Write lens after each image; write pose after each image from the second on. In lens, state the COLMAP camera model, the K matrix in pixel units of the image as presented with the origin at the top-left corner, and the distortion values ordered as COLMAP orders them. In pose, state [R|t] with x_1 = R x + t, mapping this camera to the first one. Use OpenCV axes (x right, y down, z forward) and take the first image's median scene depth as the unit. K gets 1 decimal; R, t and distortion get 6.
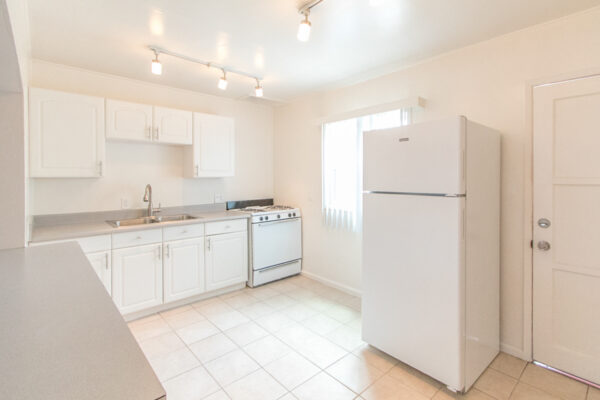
lens RADIAL K [[287.9, 0, 299.9], [0, 287.9, 179.2], [0, 0, 1]] dist [0.000890, 0.000242]
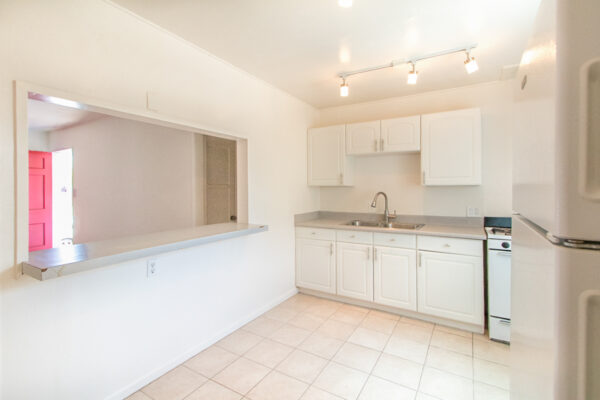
lens RADIAL K [[283.4, 0, 300.0], [0, 283.4, 188.2], [0, 0, 1]] dist [0.014651, -0.000125]
pose [[0.297878, 0.005717, -0.954587, 0.419190], [-0.000633, 0.999983, 0.005792, -0.001986], [0.954604, -0.001120, 0.297876, 0.380050]]
